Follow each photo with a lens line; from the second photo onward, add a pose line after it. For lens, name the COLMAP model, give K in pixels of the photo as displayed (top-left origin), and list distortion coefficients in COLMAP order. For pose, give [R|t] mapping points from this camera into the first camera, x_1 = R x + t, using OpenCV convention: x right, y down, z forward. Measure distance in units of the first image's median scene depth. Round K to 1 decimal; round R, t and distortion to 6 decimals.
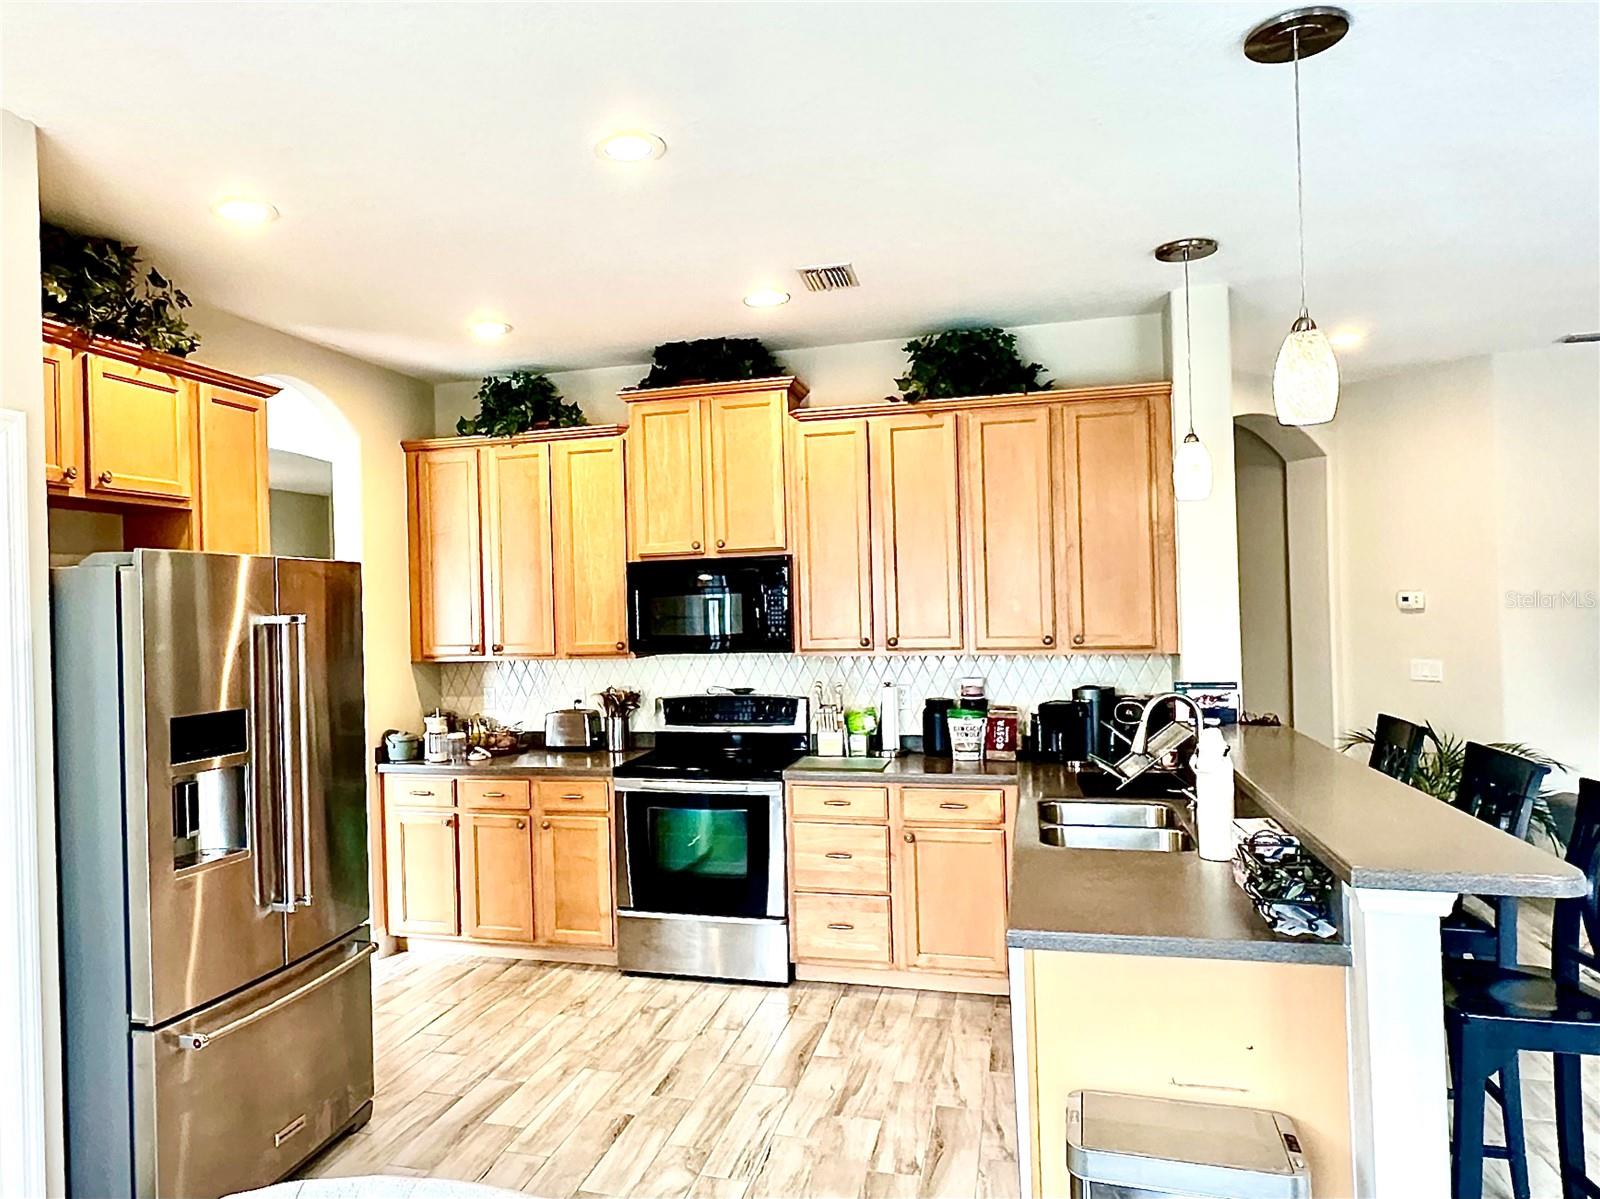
lens RADIAL K [[1091.5, 0, 800.0], [0, 1091.5, 599.5], [0, 0, 1]] dist [0.001967, -0.000048]
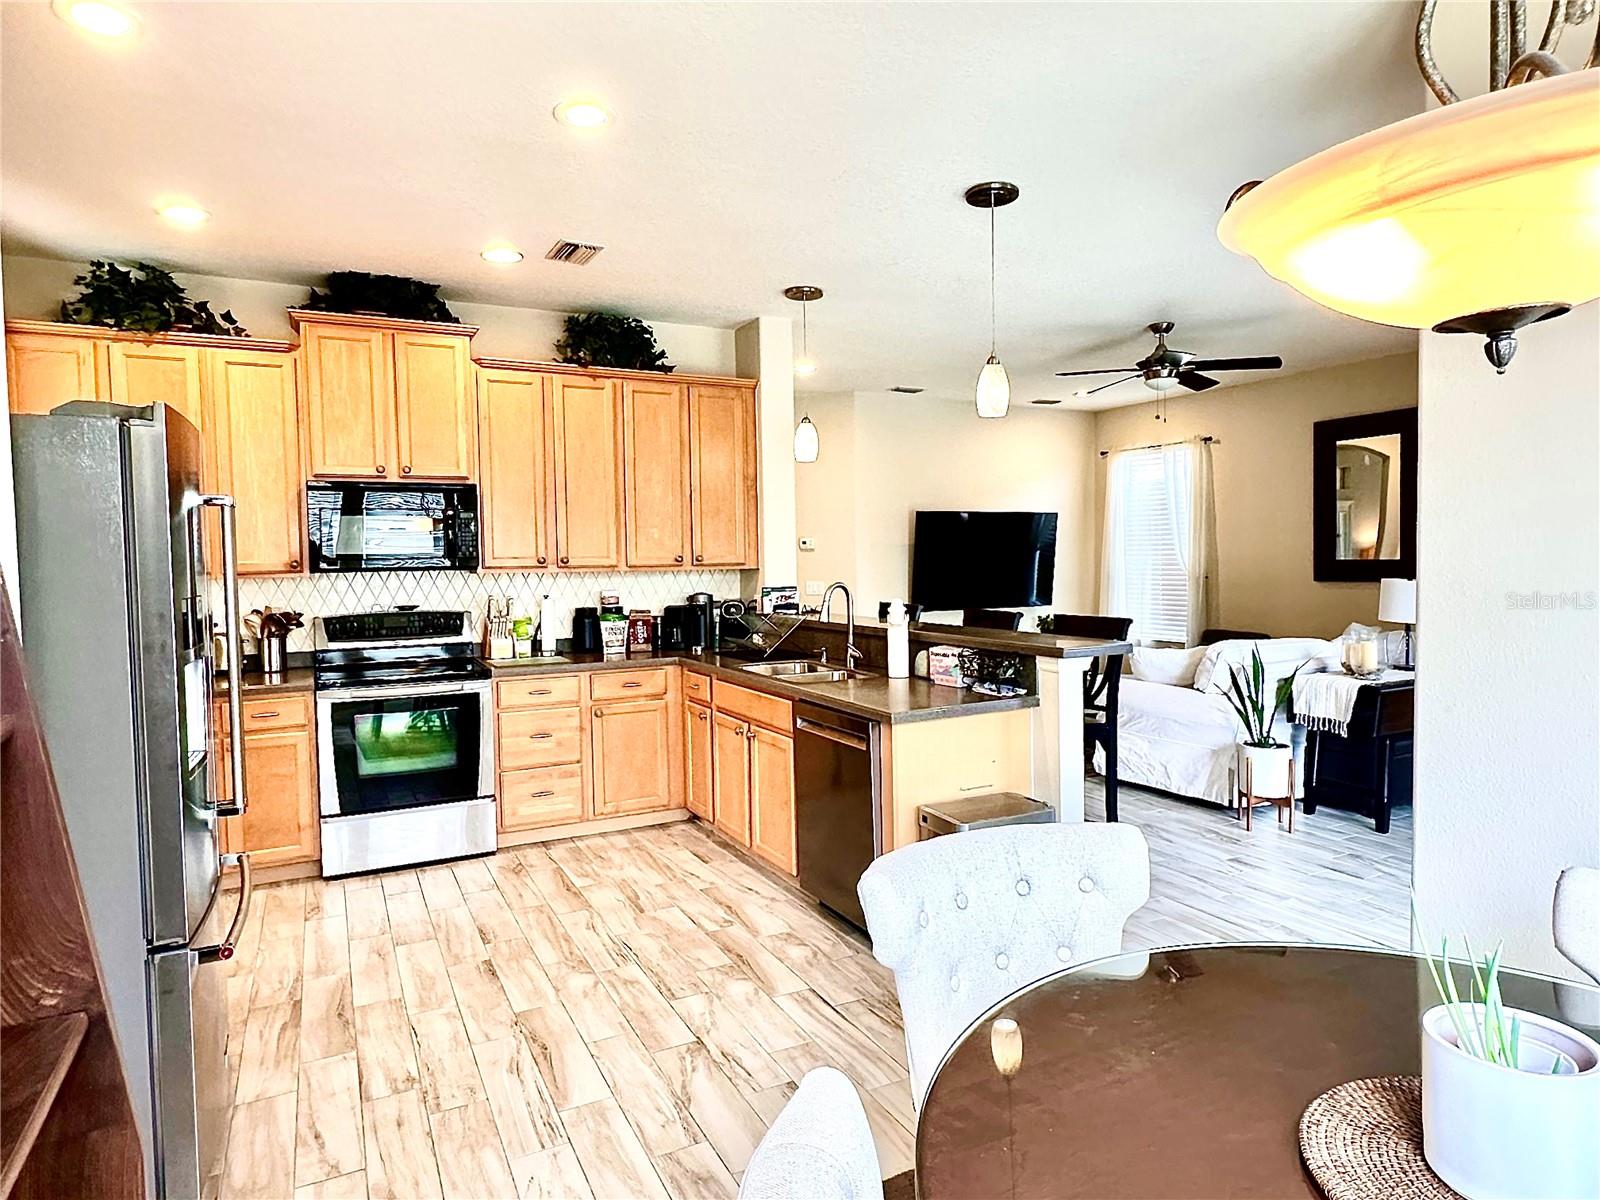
lens RADIAL K [[925.5, 0, 800.0], [0, 925.5, 600.0], [0, 0, 1]] dist [-0.001519, -0.000475]
pose [[0.718750, -0.018155, 0.695032, -0.446288], [-0.002866, 0.999573, 0.029073, 0.052119], [-0.695263, -0.022888, 0.718391, 0.068157]]
